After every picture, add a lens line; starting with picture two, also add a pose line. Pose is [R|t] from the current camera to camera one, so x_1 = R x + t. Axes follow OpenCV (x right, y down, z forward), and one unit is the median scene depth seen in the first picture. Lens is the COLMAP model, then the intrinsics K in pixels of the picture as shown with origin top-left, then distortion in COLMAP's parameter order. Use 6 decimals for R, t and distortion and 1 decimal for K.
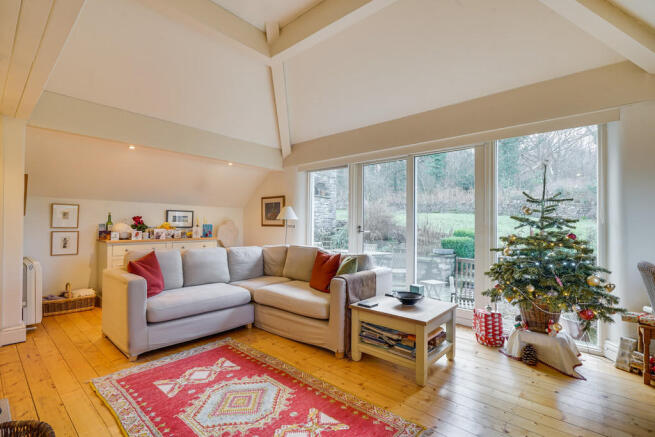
lens RADIAL K [[301.8, 0, 327.1], [0, 301.8, 220.3], [0, 0, 1]] dist [0.000099, 0.000261]
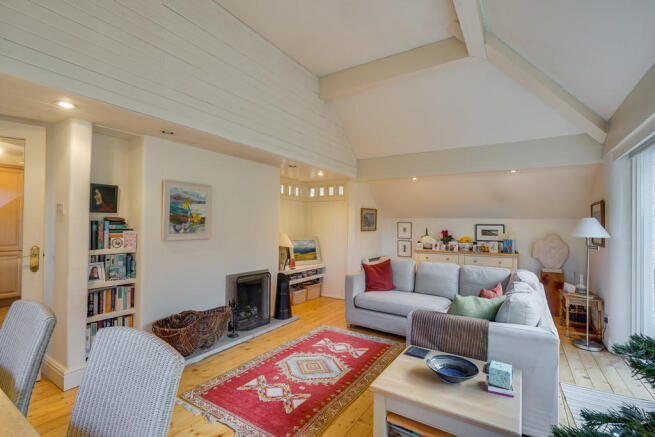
lens RADIAL K [[301.8, 0, 326.0], [0, 301.8, 222.5], [0, 0, 1]] dist [0.000099, 0.000261]
pose [[0.149577, -0.013720, -0.988655, 0.852632], [0.000253, 0.999904, -0.013837, -0.050687], [0.988750, 0.001820, 0.149566, 0.620292]]
